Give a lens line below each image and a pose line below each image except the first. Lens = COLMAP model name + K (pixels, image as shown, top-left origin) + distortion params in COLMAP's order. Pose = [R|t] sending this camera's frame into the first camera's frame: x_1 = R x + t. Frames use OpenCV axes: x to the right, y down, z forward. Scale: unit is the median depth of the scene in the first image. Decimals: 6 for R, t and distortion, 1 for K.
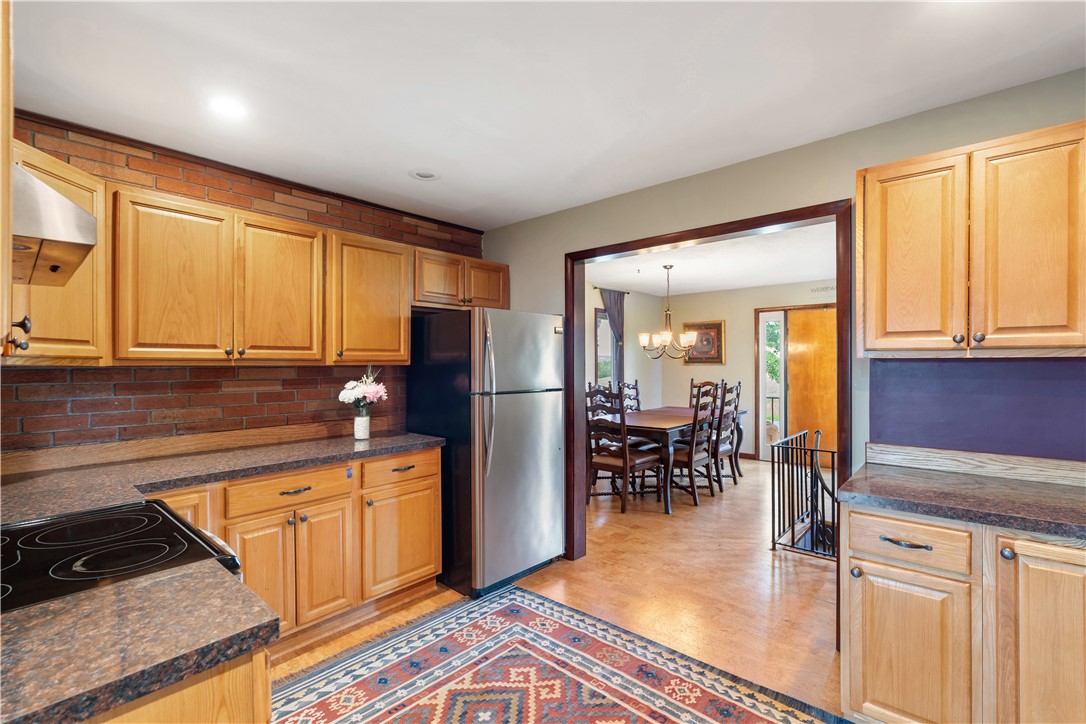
lens RADIAL K [[478.2, 0, 545.3], [0, 478.2, 364.1], [0, 0, 1]] dist [-0.000229, -0.000097]
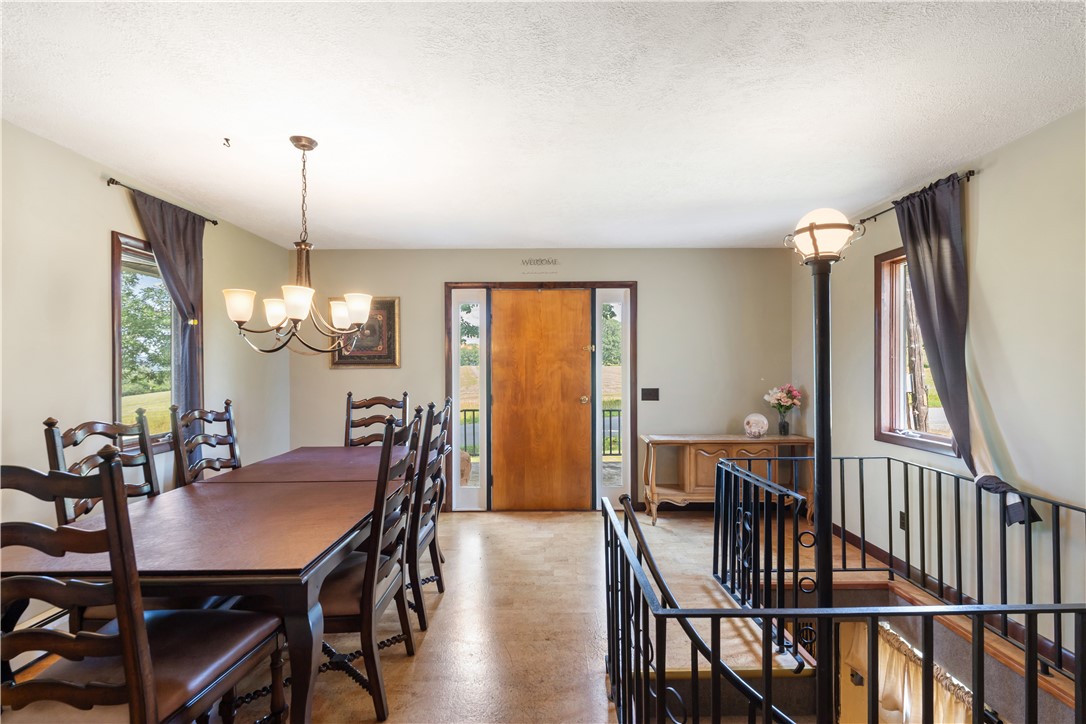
lens RADIAL K [[478.2, 0, 545.3], [0, 478.2, 364.1], [0, 0, 1]] dist [-0.000229, -0.000097]
pose [[0.748400, 0.003964, 0.663236, 0.113360], [0.004306, 0.999932, -0.010836, 0.004589], [-0.663234, 0.010966, 0.748332, 0.451410]]
